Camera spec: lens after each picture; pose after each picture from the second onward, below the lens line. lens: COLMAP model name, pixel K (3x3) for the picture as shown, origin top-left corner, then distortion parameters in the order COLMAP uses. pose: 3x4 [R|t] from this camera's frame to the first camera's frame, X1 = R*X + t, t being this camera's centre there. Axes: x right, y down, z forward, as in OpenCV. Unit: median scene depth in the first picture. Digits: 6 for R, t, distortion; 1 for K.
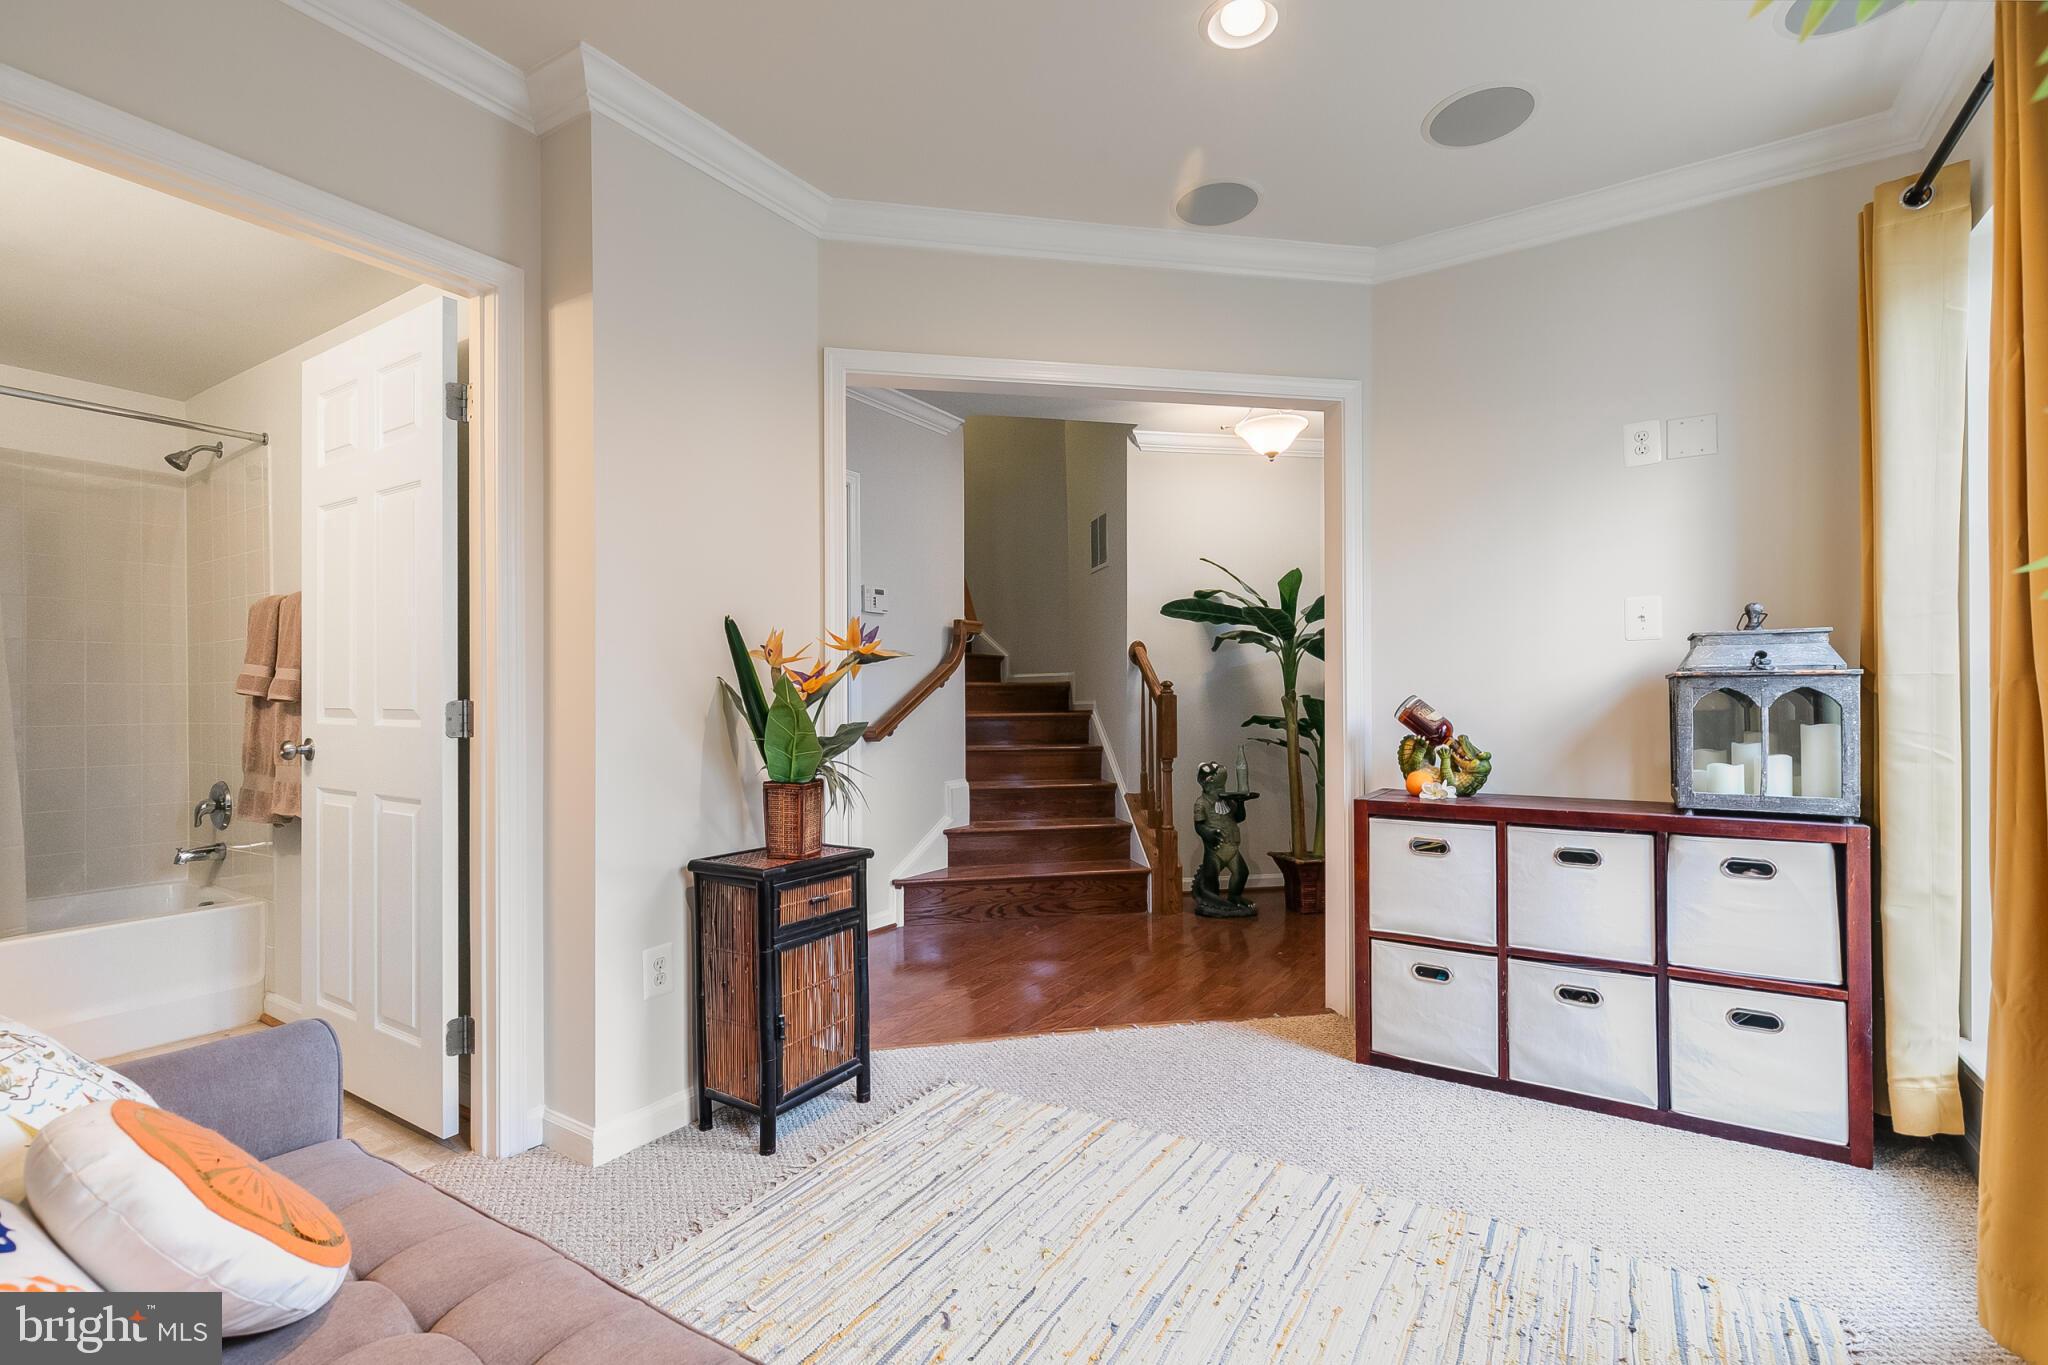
lens RADIAL K [[924.4, 0, 1020.0], [0, 924.4, 688.5], [0, 0, 1]] dist [0.007700, -0.001052]
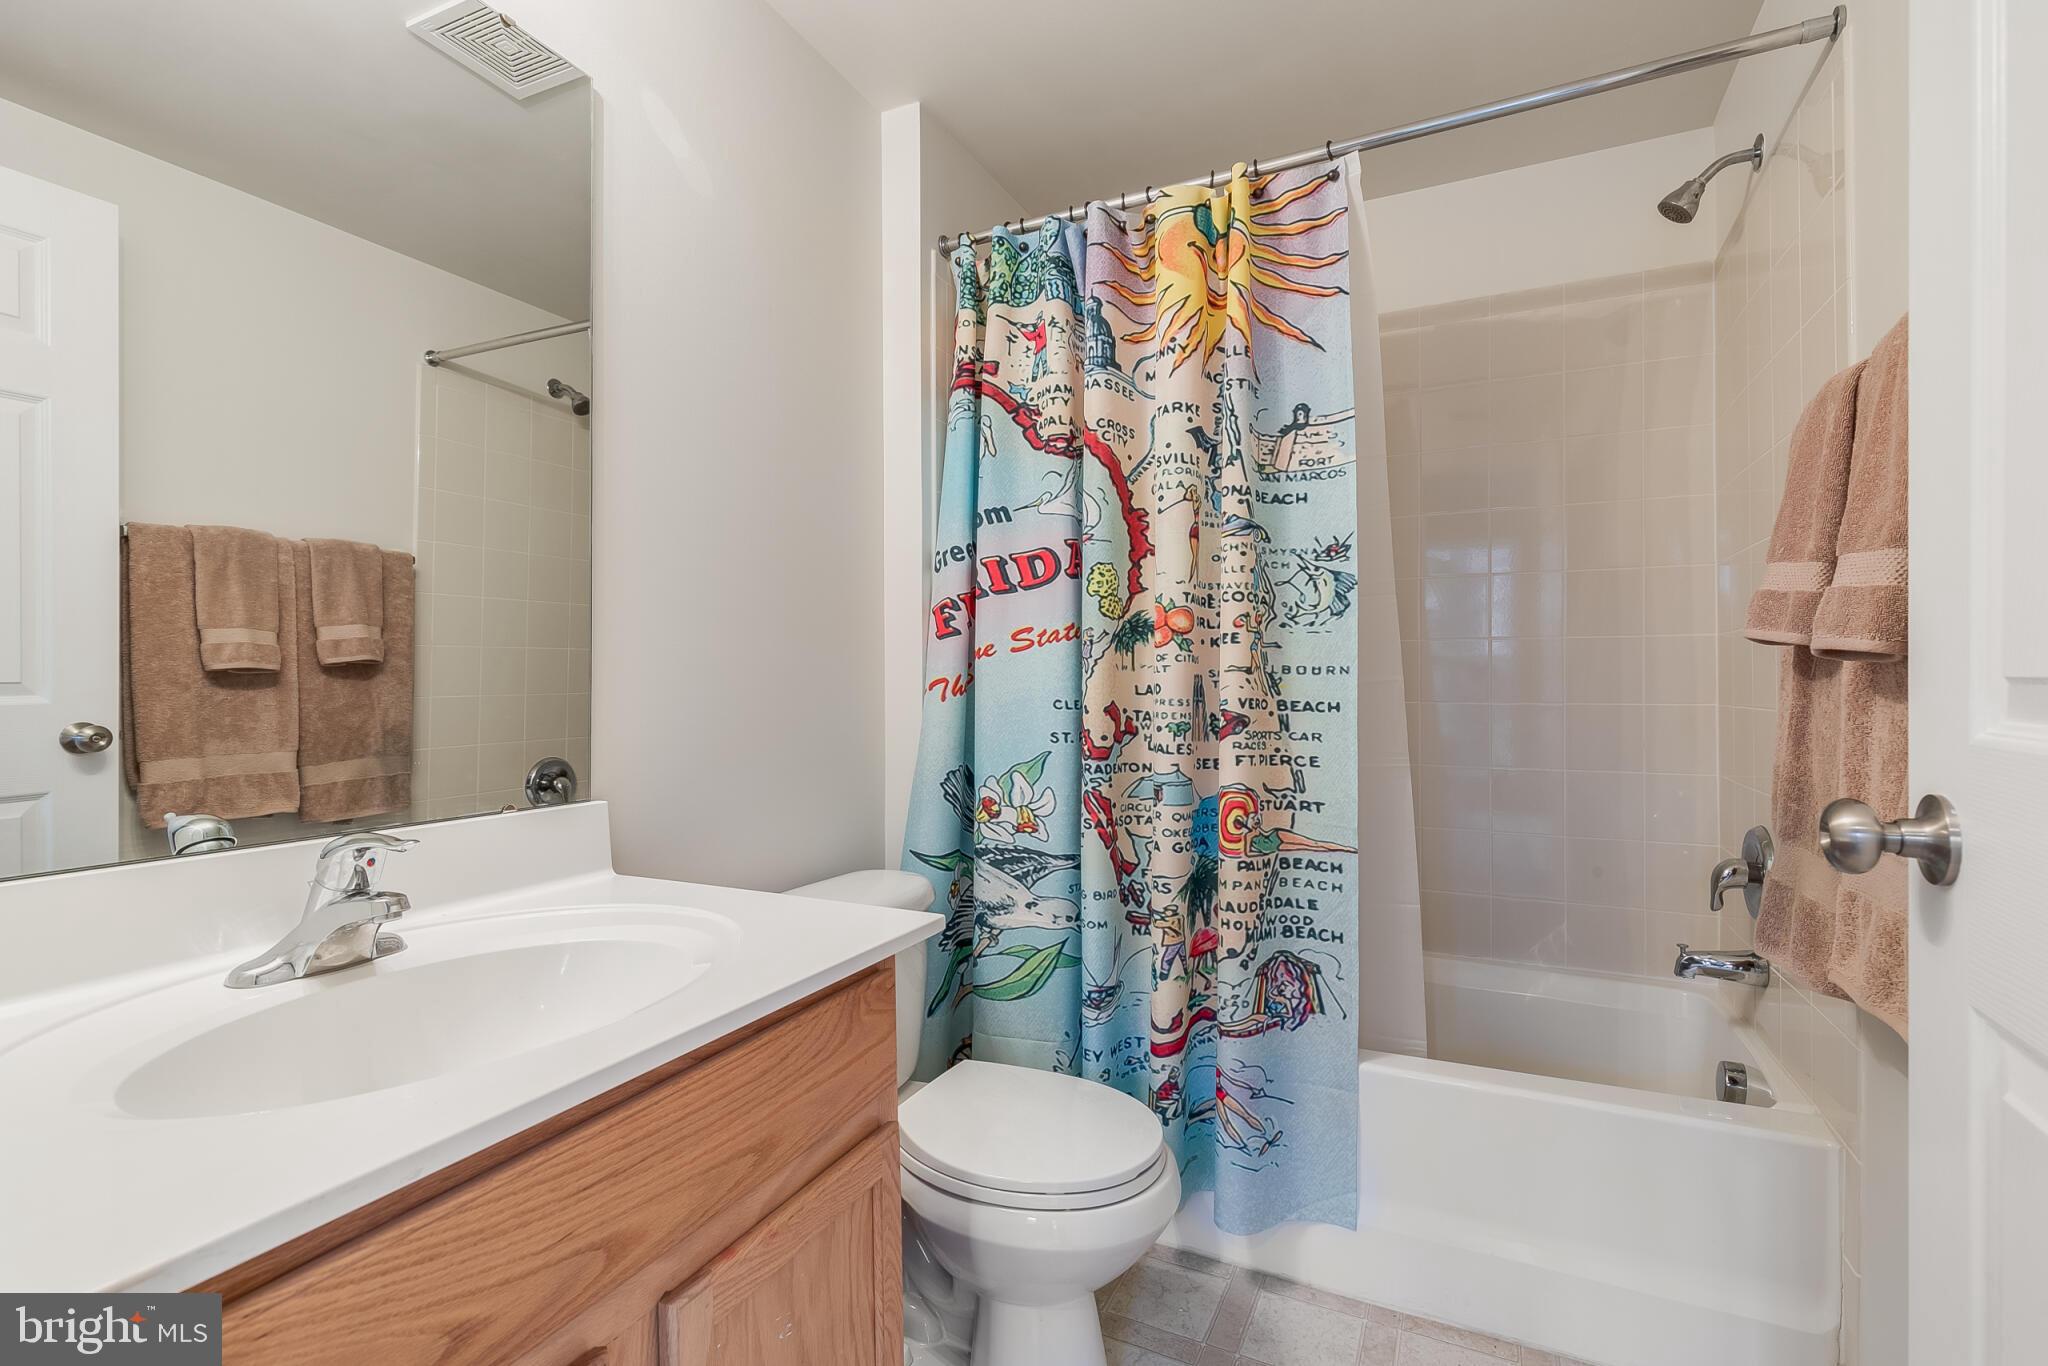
lens RADIAL K [[924.4, 0, 1020.0], [0, 924.4, 689.0], [0, 0, 1]] dist [0.007700, -0.001052]
pose [[0.115344, 0.013882, -0.993229, -0.912691], [0.012698, 0.999800, 0.015448, 0.030043], [0.993244, -0.014394, 0.115145, 1.214227]]
